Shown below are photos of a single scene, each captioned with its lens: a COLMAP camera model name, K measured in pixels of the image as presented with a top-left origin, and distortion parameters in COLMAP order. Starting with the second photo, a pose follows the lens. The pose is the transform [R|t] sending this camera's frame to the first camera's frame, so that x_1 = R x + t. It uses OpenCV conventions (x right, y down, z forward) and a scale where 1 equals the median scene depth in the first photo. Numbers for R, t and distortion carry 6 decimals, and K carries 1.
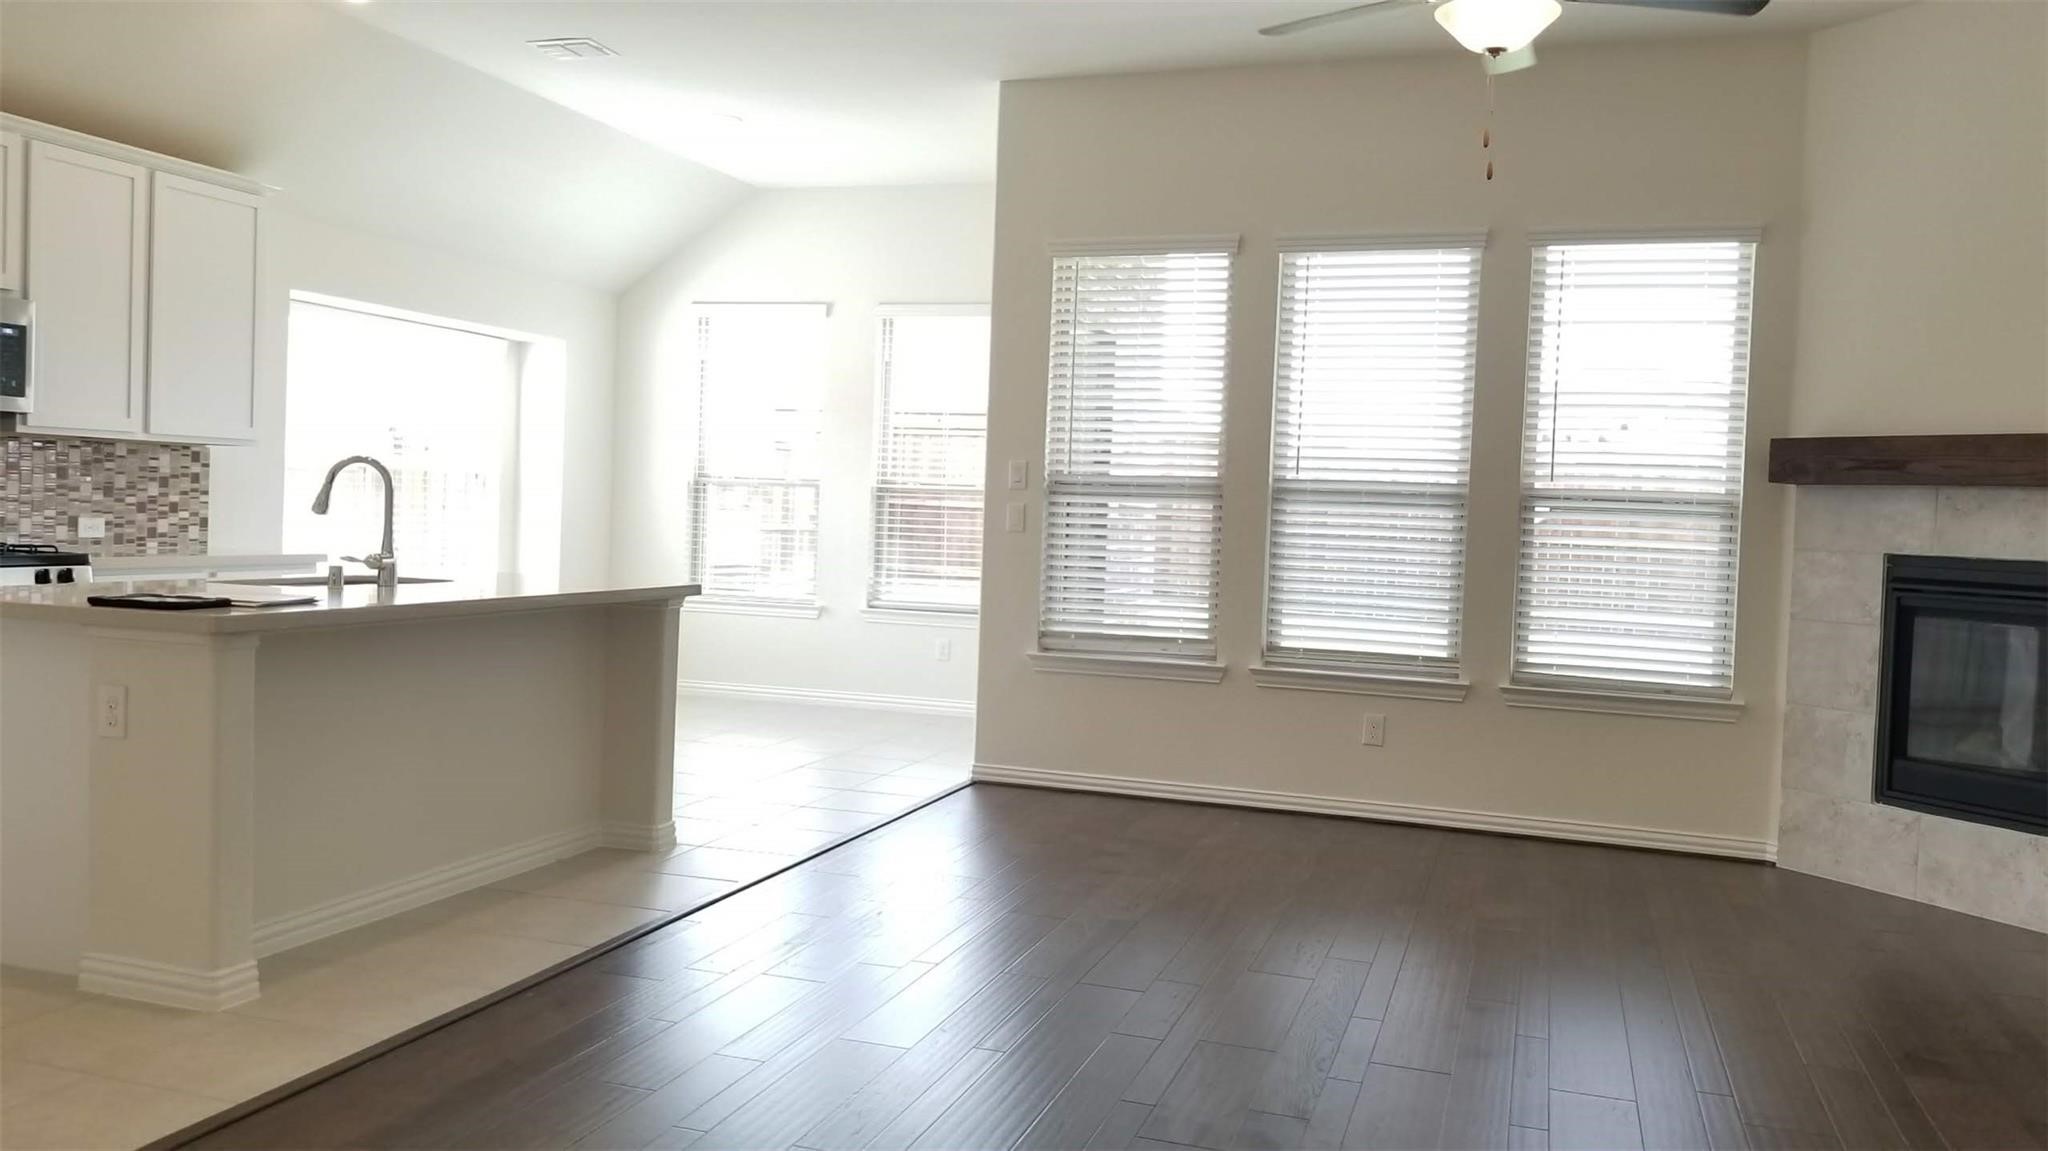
lens RADIAL K [[1600.8, 0, 1006.4], [0, 1600.8, 557.6], [0, 0, 1]] dist [0.080013, -0.139299]
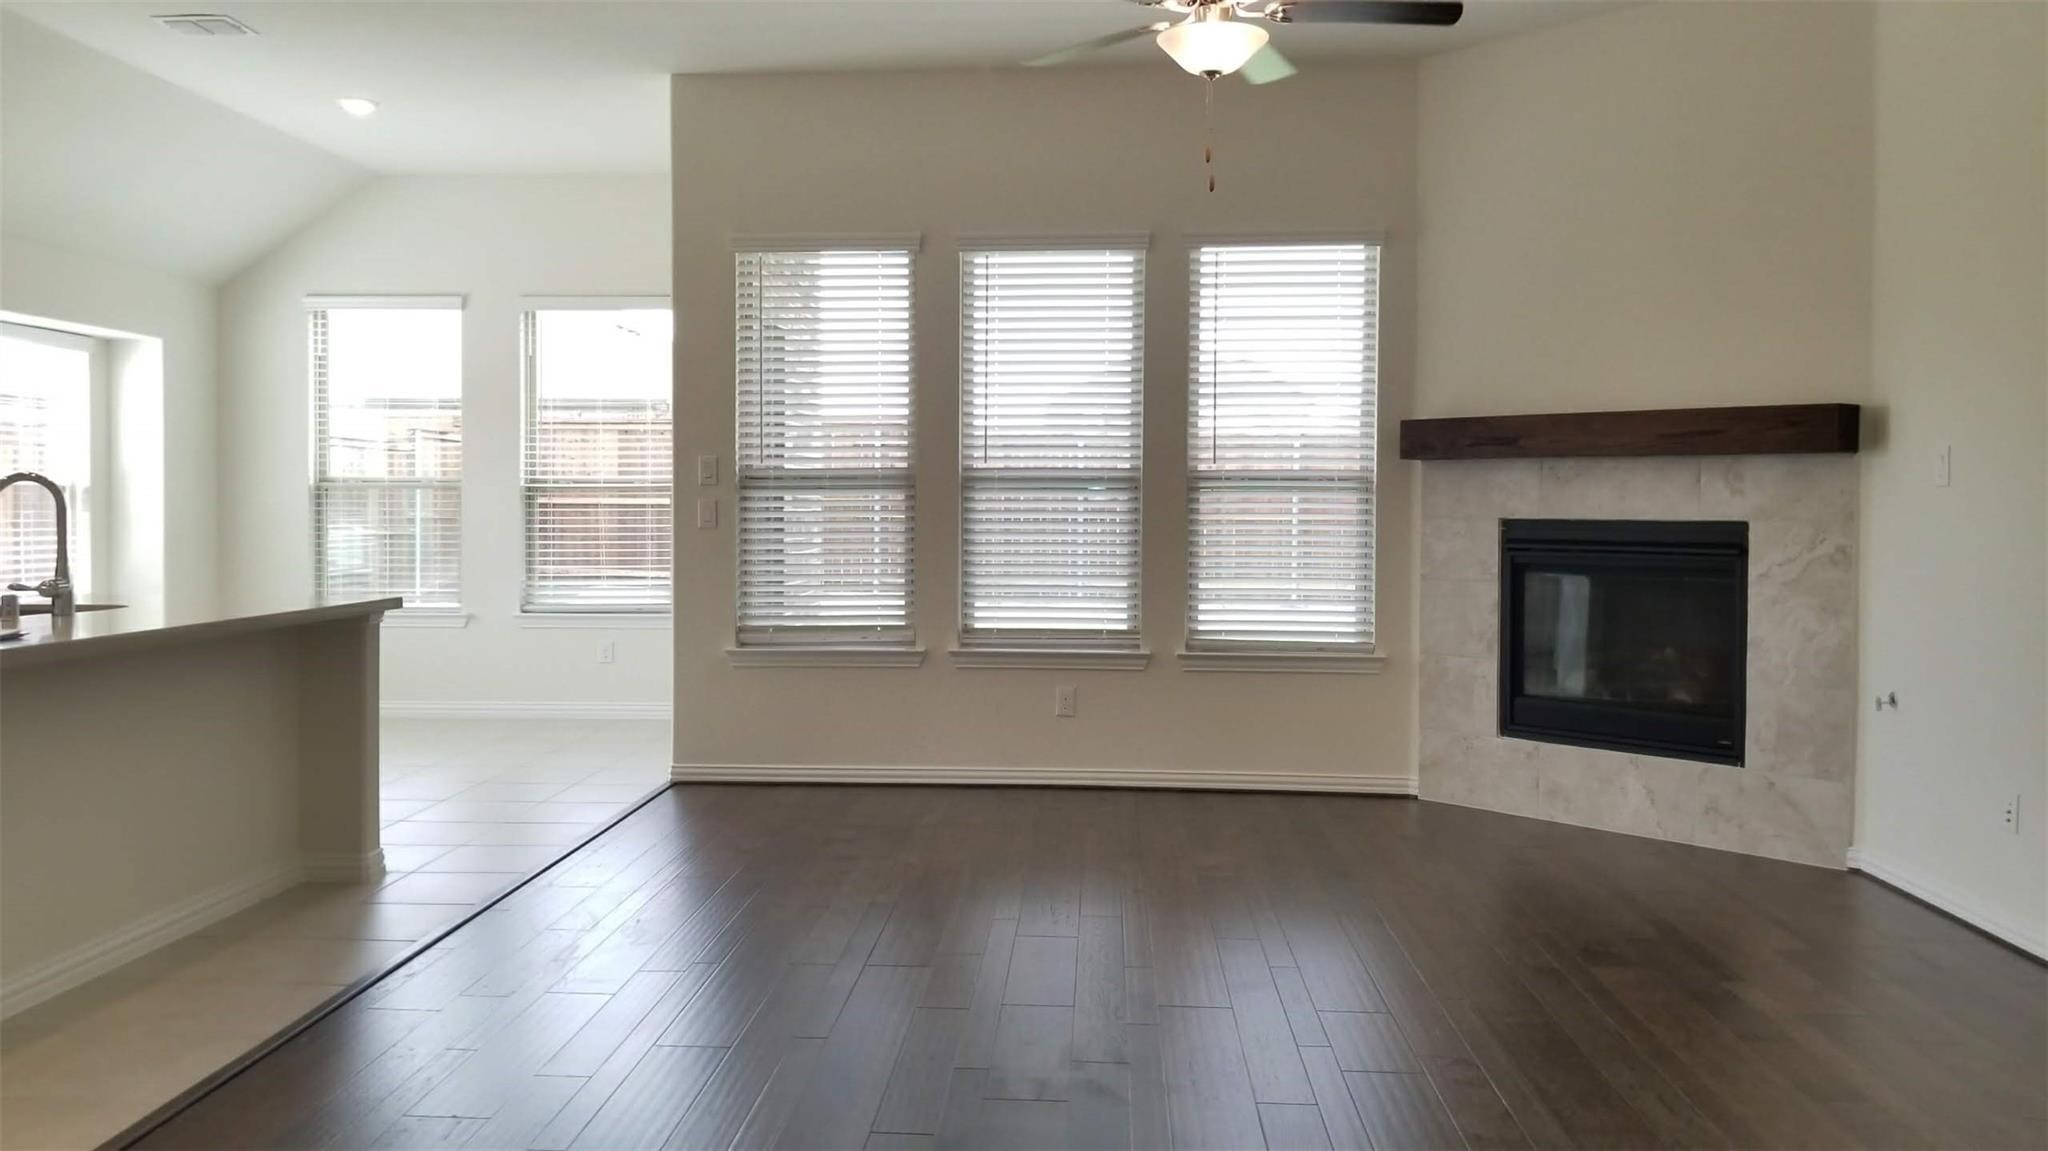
lens RADIAL K [[1600.8, 0, 1000.6], [0, 1600.8, 538.8], [0, 0, 1]] dist [0.080013, -0.139299]
pose [[0.965043, -0.039902, 0.259036, -0.082294], [0.040970, 0.999160, 0.001276, -0.003447], [-0.258869, 0.009382, 0.965867, -0.010331]]
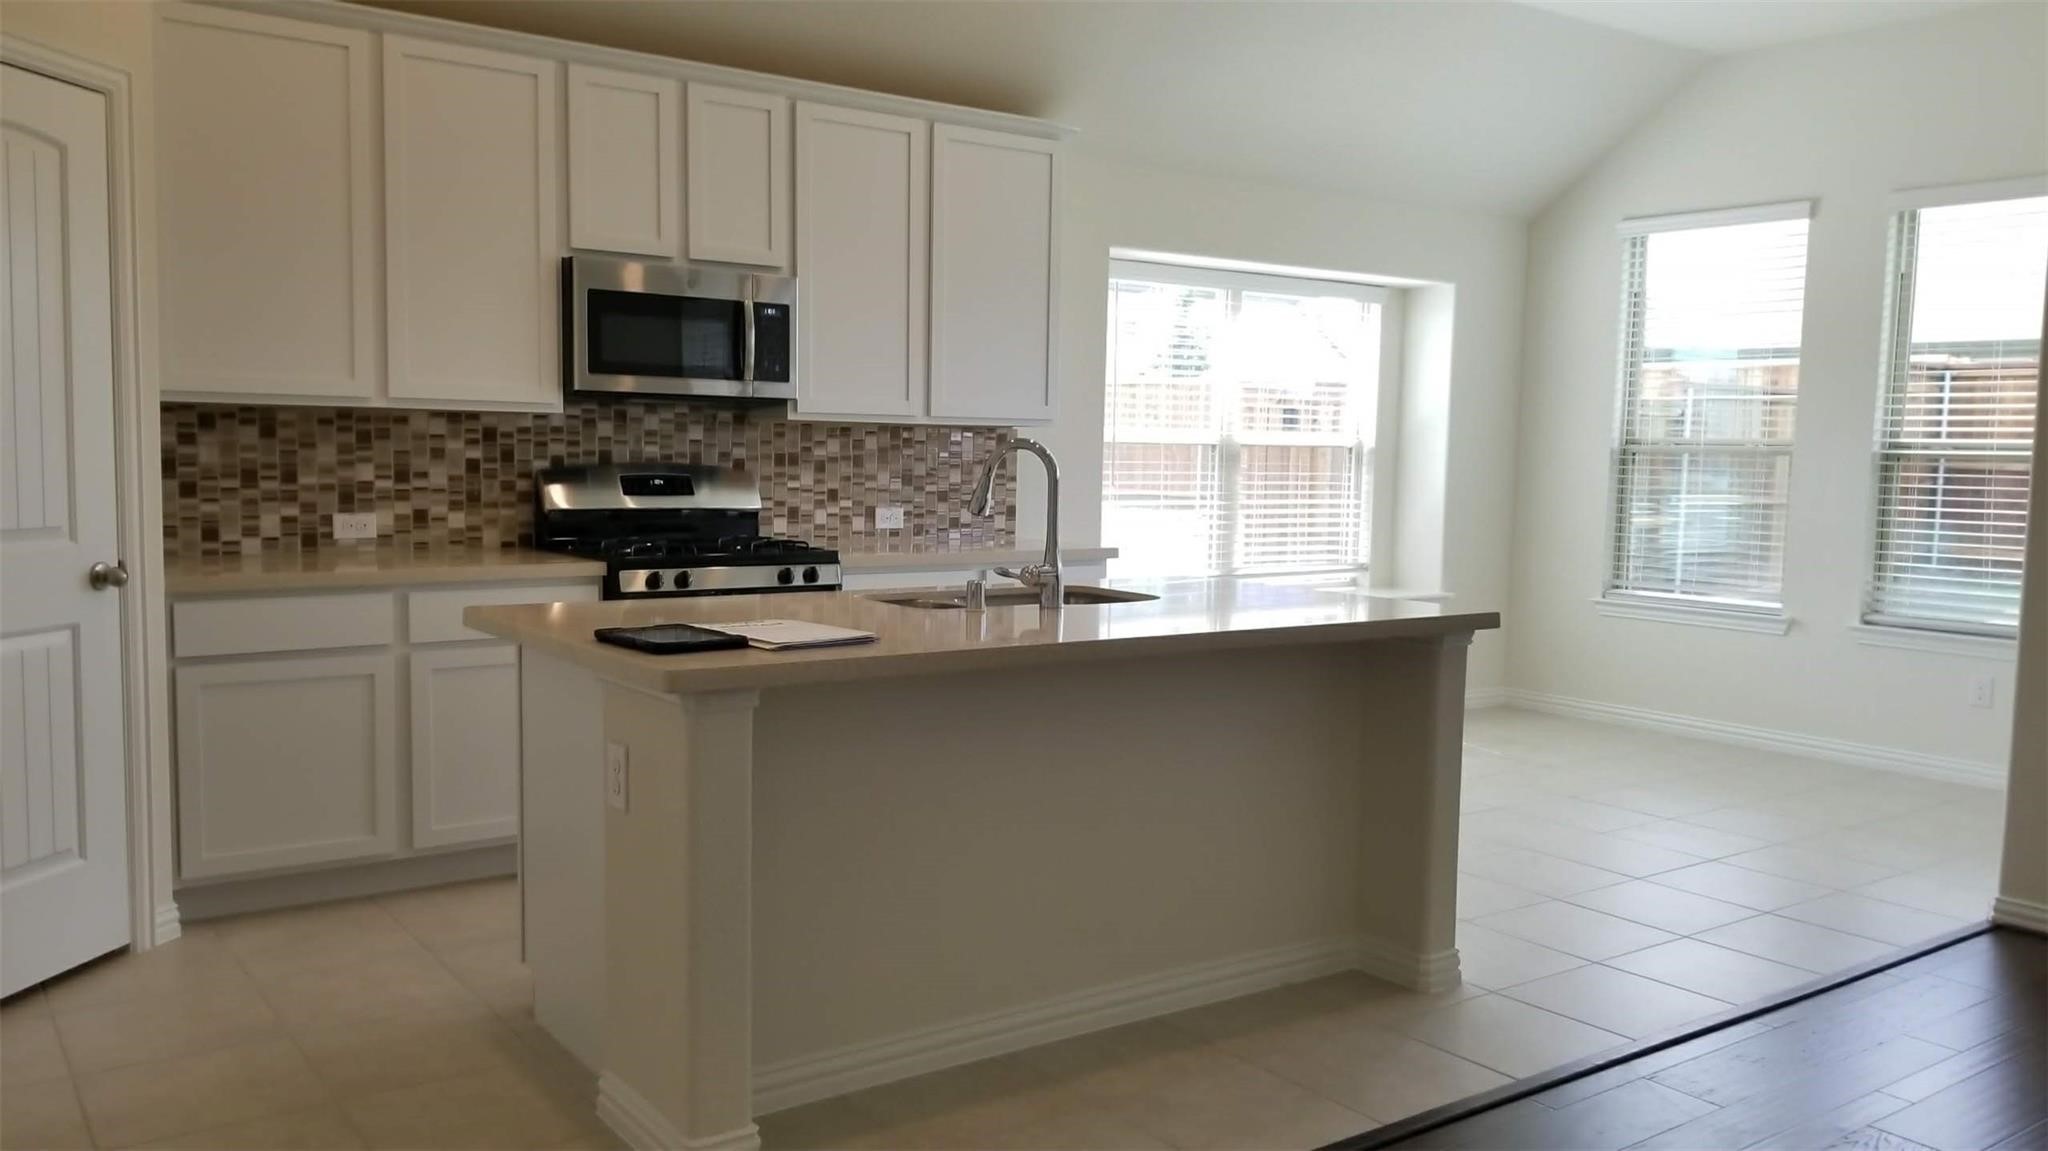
lens RADIAL K [[1600.8, 0, 998.2], [0, 1600.8, 578.5], [0, 0, 1]] dist [0.080013, -0.139299]
pose [[0.810937, 0.027685, -0.584479, 0.031394], [-0.007040, 0.999269, 0.037565, -0.018814], [0.585092, -0.026349, 0.810539, 0.276845]]
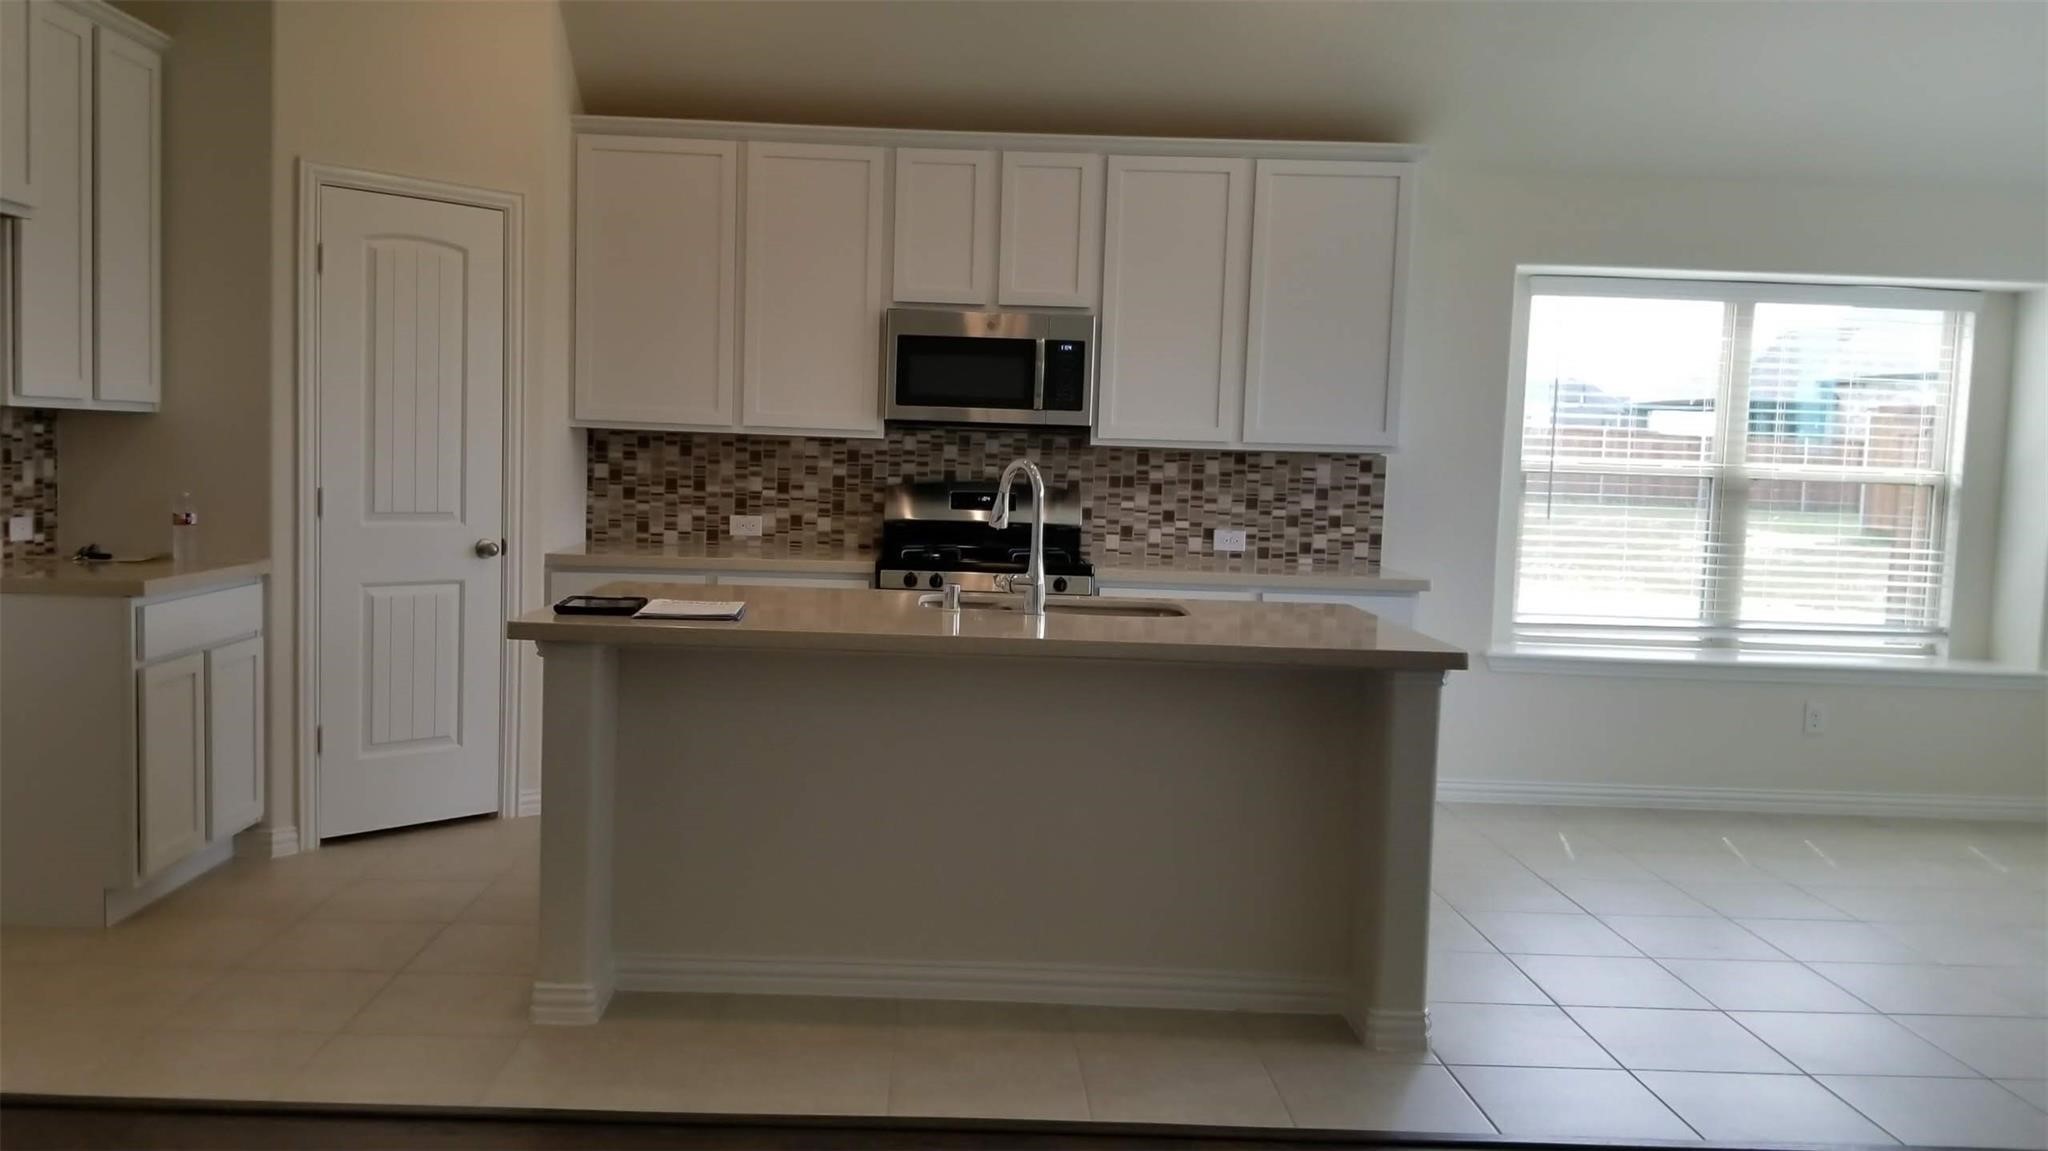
lens RADIAL K [[1600.8, 0, 960.7], [0, 1600.8, 553.6], [0, 0, 1]] dist [0.080013, -0.139299]
pose [[0.325955, 0.033090, -0.944806, 0.292679], [-0.050073, 0.998589, 0.017698, -0.019393], [0.944058, 0.041540, 0.327152, 0.522222]]
